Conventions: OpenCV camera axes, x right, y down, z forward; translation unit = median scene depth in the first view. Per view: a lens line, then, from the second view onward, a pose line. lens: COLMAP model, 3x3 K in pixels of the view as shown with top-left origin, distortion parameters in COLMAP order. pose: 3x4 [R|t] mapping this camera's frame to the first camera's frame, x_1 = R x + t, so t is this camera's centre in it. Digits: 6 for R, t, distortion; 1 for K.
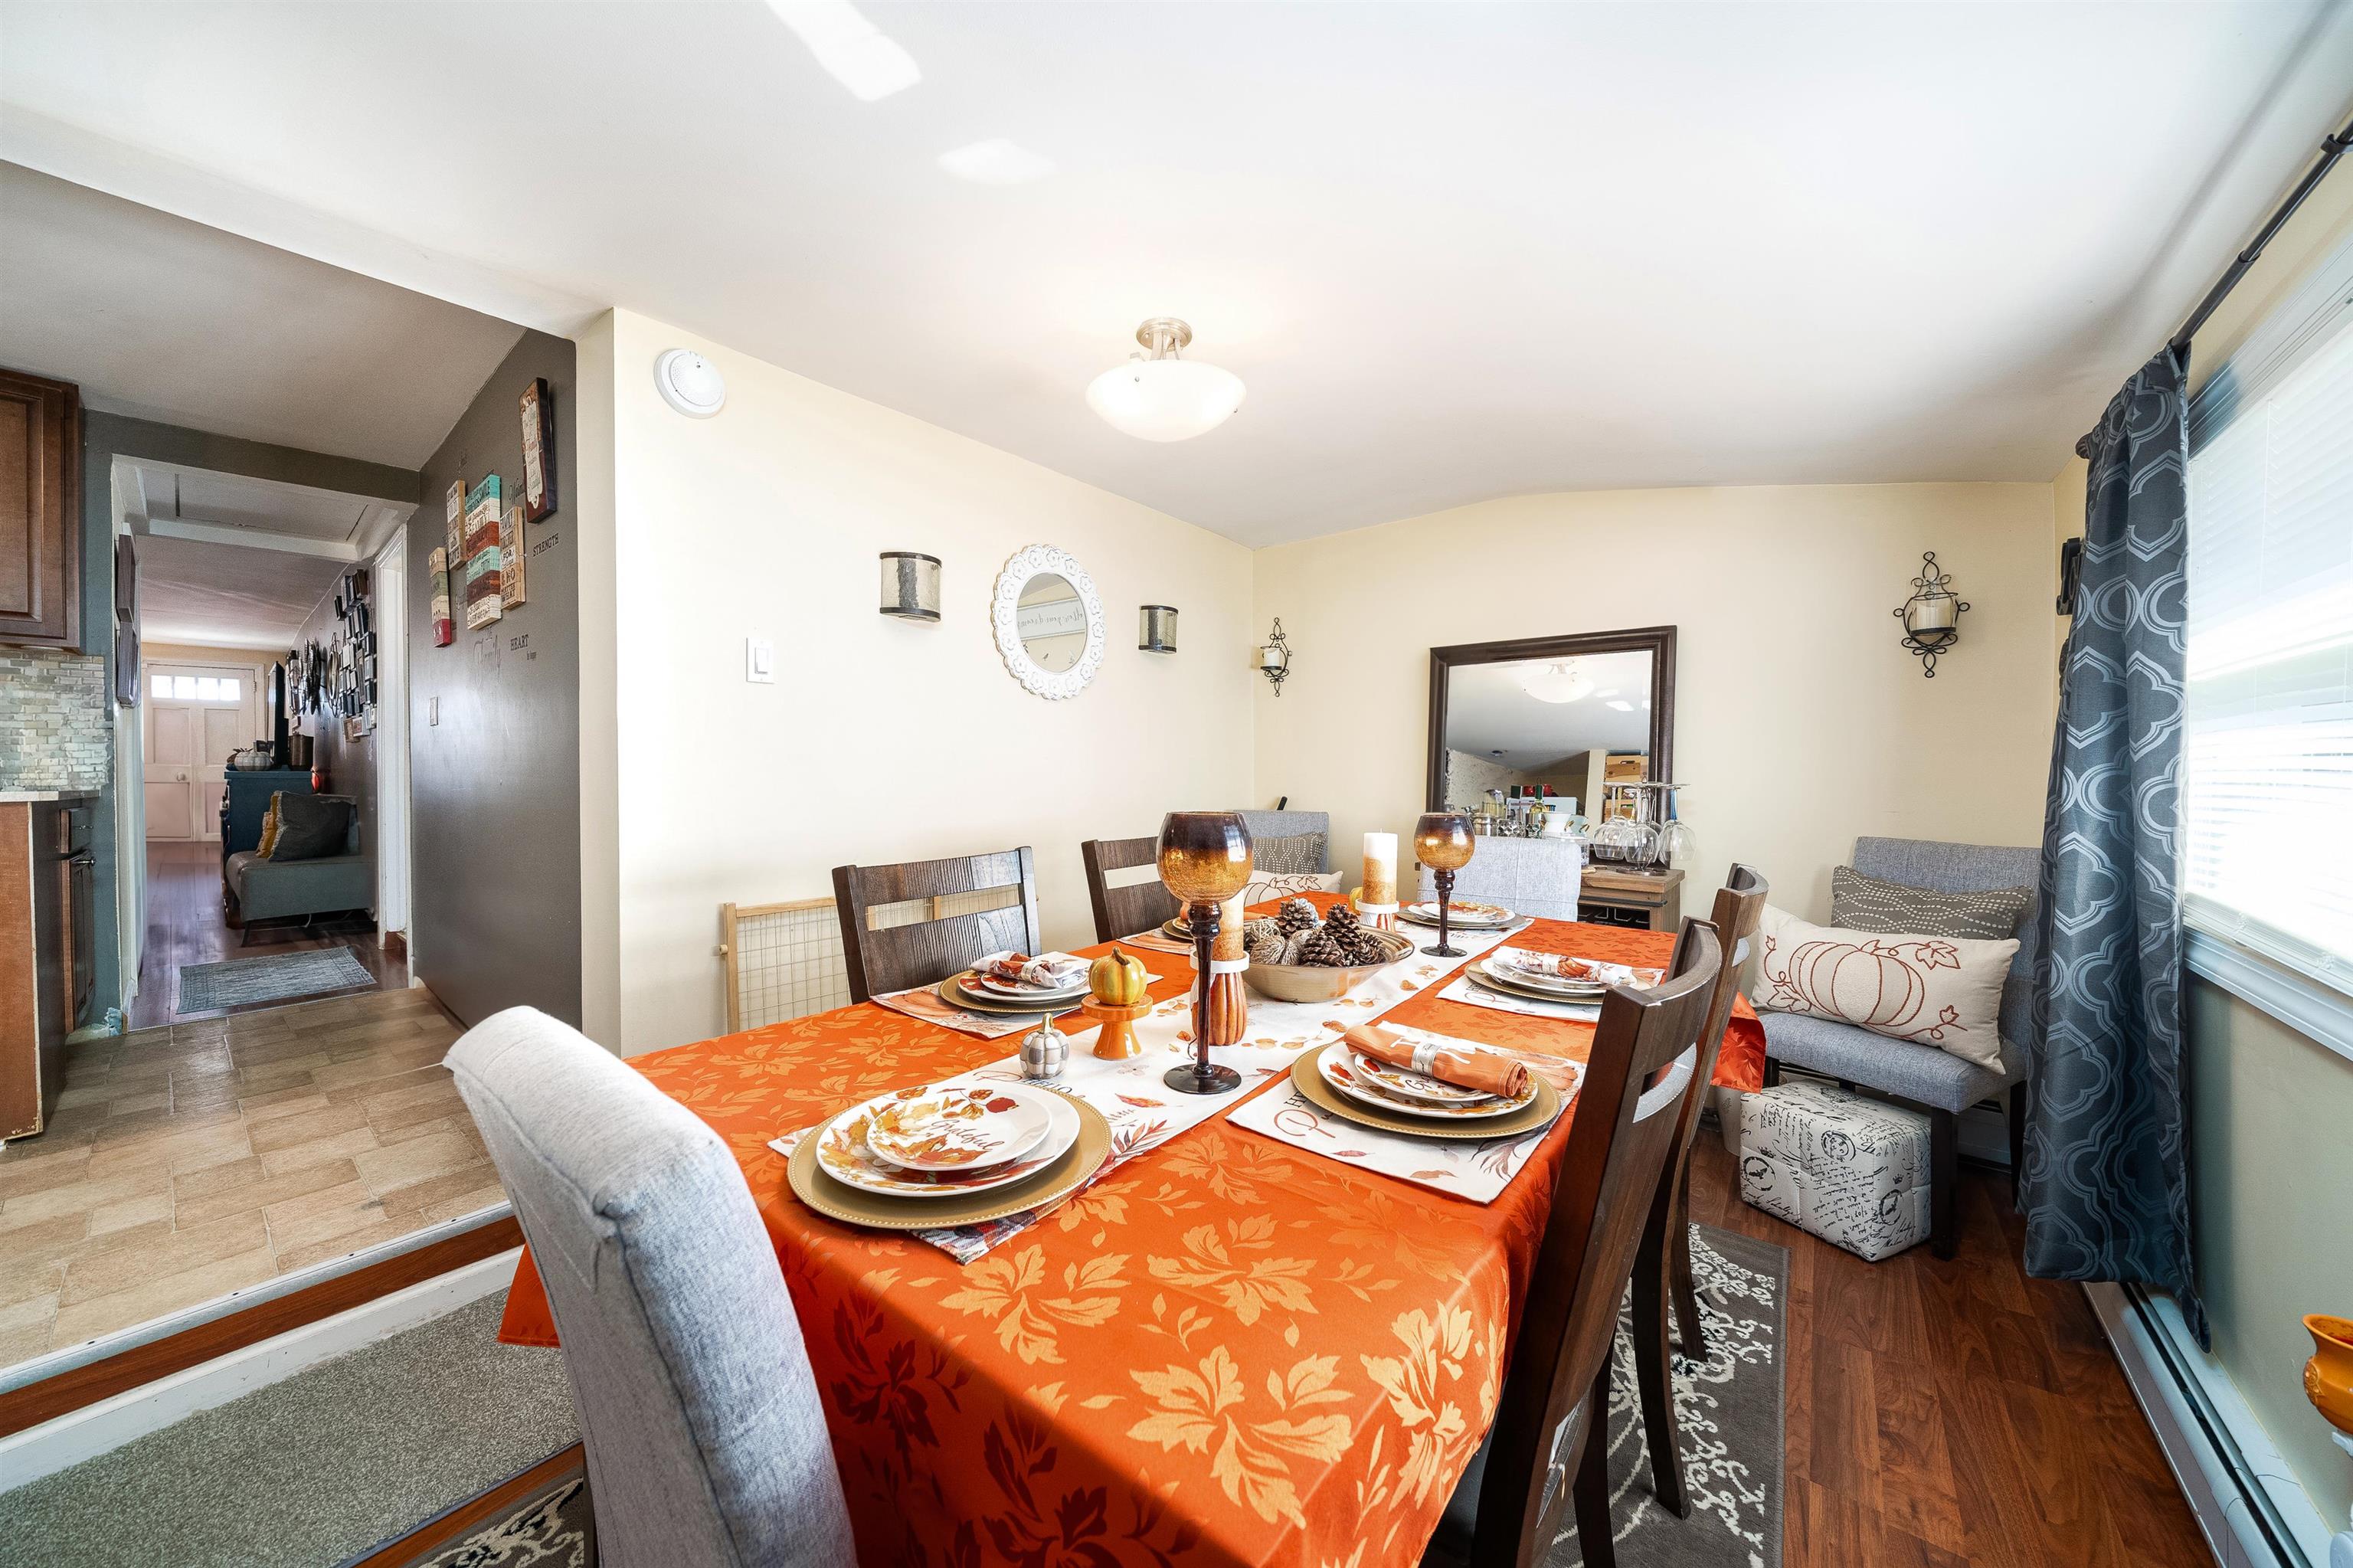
lens RADIAL K [[809.6, 0, 1140.6], [0, 809.6, 769.4], [0, 0, 1]] dist [-0.000296, -0.000040]
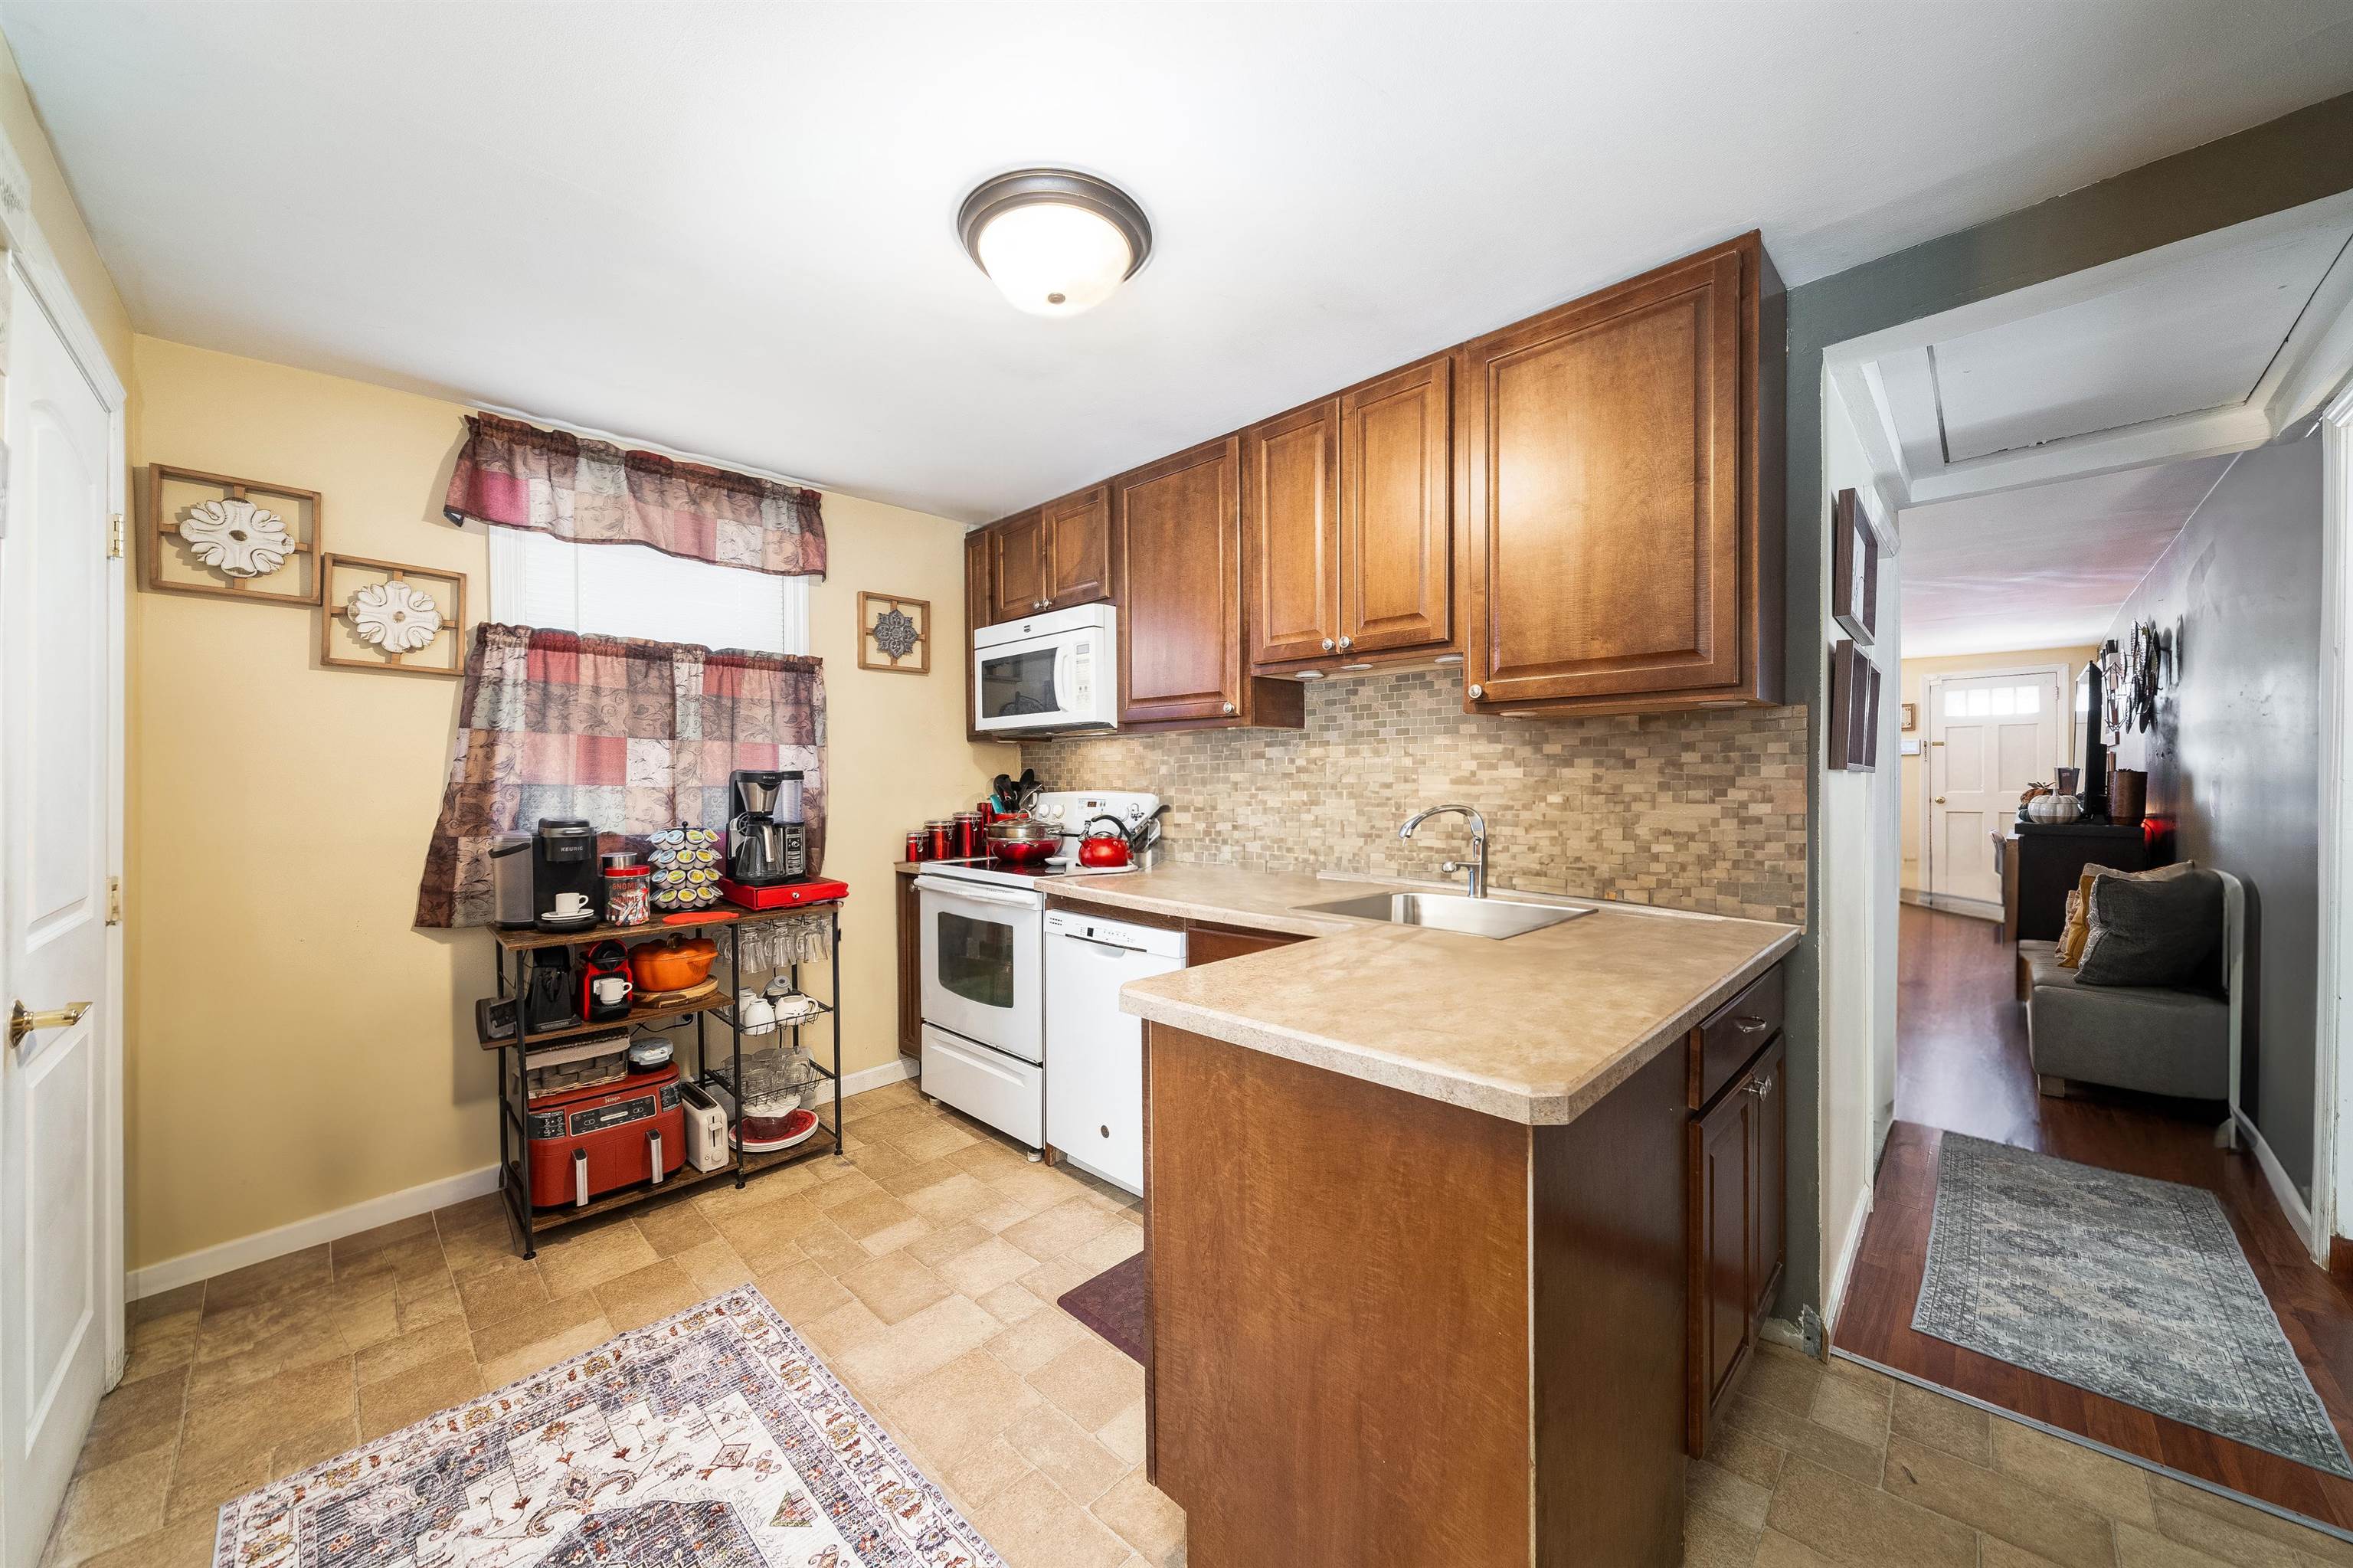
lens RADIAL K [[831.2, 0, 1168.6], [0, 831.2, 786.7], [0, 0, 1]] dist [-0.002415, -0.000153]
pose [[-0.078695, 0.019679, -0.996705, -0.260453], [0.003697, 0.999804, 0.019448, -0.037335], [0.996892, -0.002154, -0.078752, 0.236948]]
